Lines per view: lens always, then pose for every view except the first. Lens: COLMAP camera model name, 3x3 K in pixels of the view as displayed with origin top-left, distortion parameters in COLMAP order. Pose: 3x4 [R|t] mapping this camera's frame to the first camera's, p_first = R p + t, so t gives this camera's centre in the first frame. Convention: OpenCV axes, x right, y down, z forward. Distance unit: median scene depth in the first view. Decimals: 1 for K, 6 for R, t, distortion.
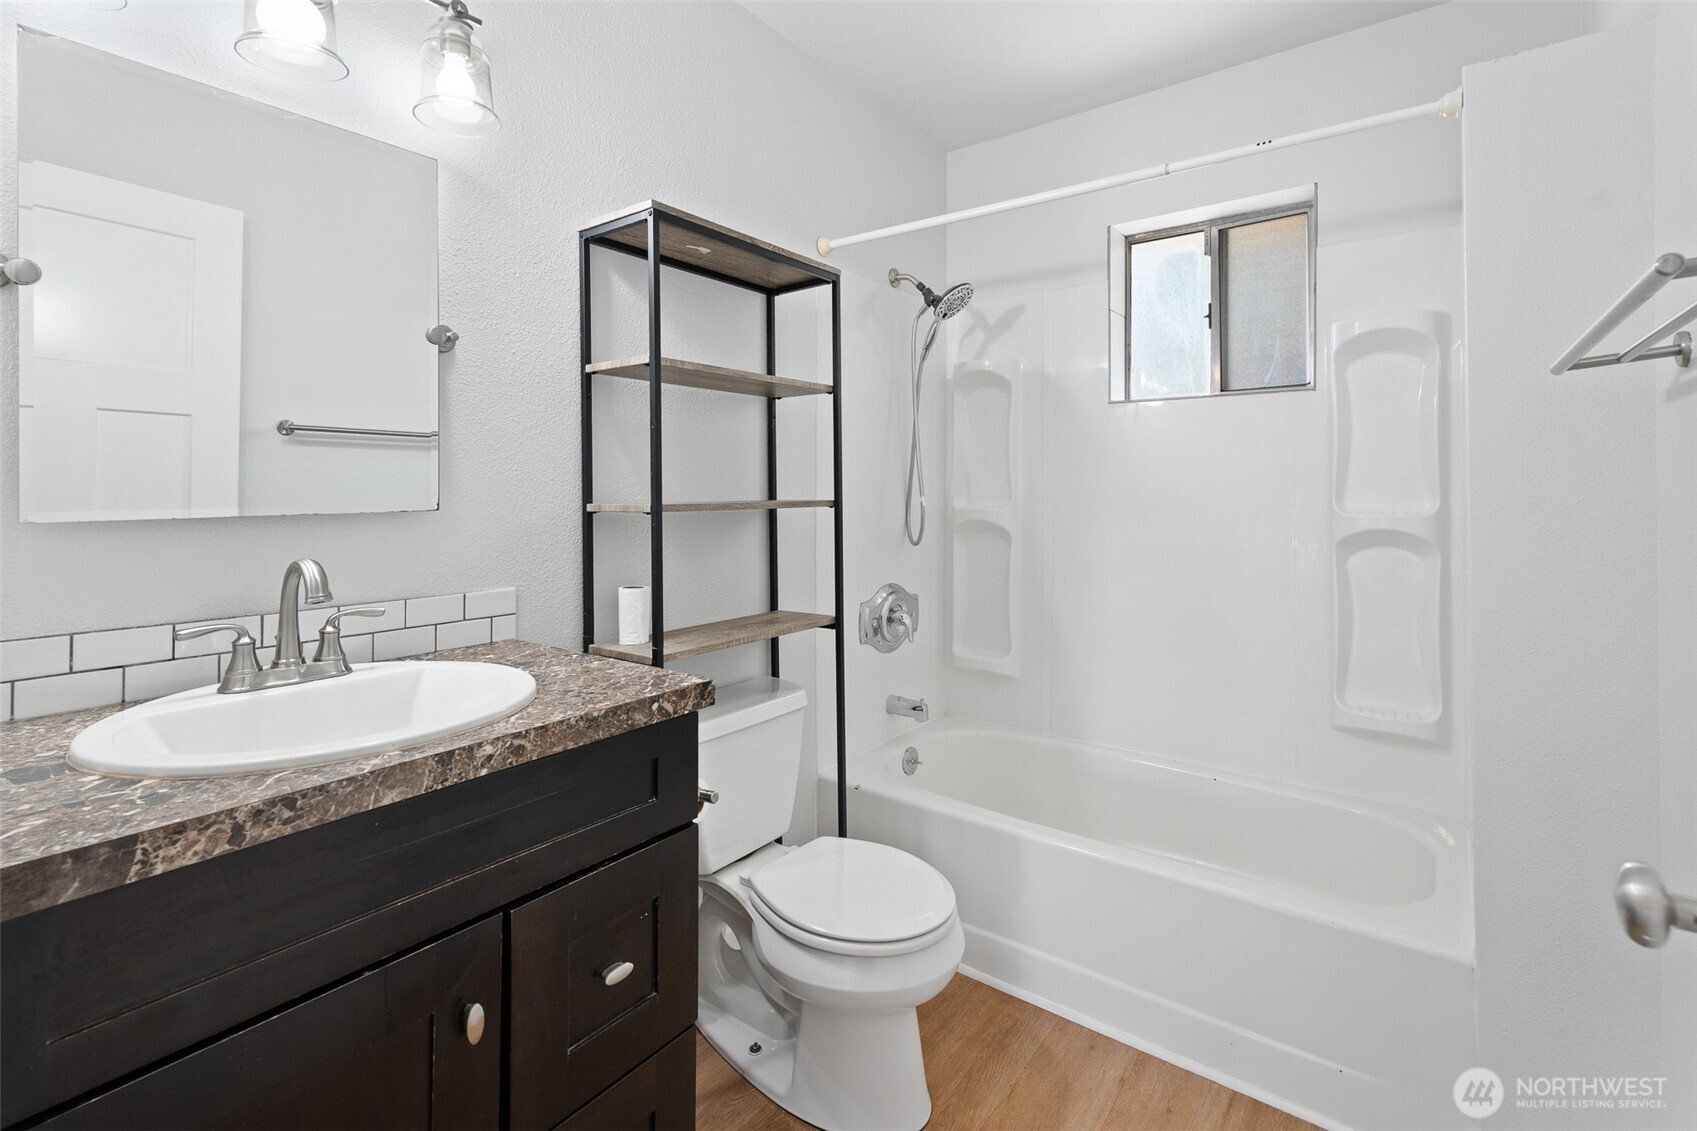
lens RADIAL K [[764.4, 0, 848.0], [0, 764.4, 502.6], [0, 0, 1]] dist [-0.020792, -0.000063]
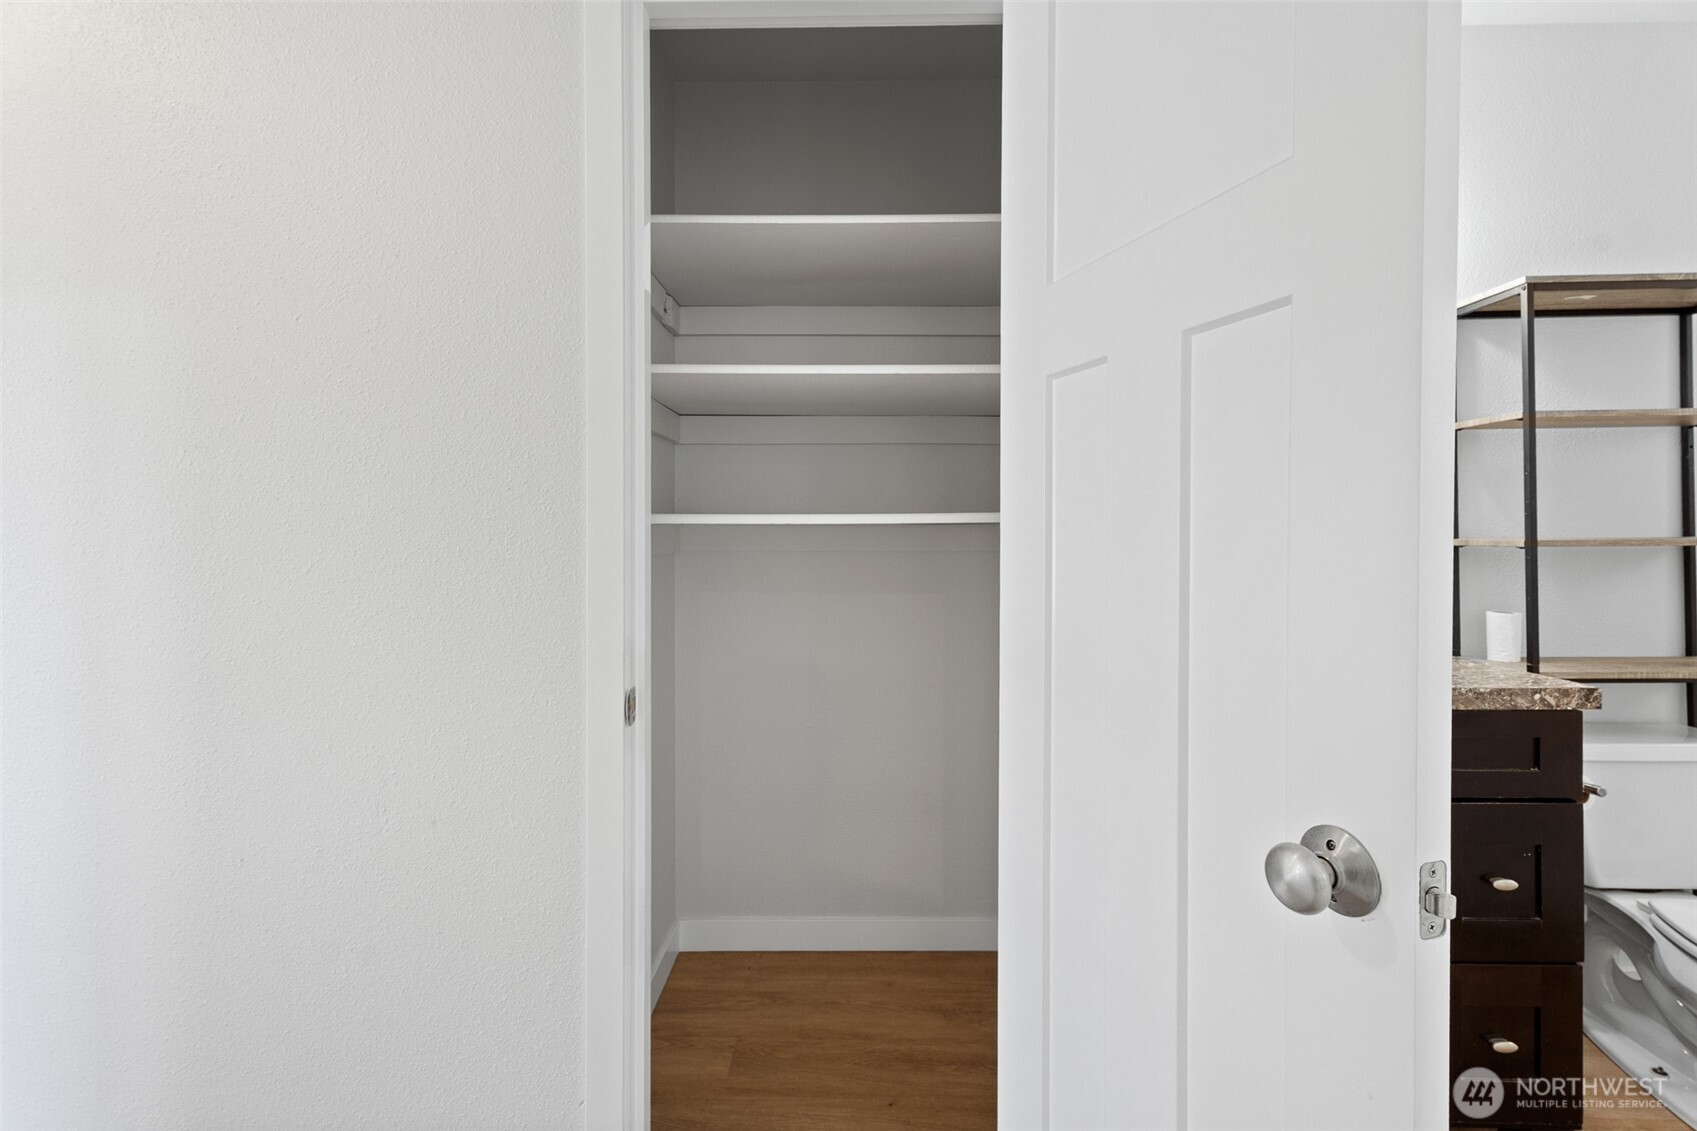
lens RADIAL K [[748.6, 0, 880.4], [0, 748.6, 525.7], [0, 0, 1]] dist [0.021018, -0.004749]
pose [[0.593569, -0.004117, -0.804773, 0.084216], [-0.006578, 0.999929, -0.009967, -0.001320], [0.804756, 0.011210, 0.593500, -0.454987]]
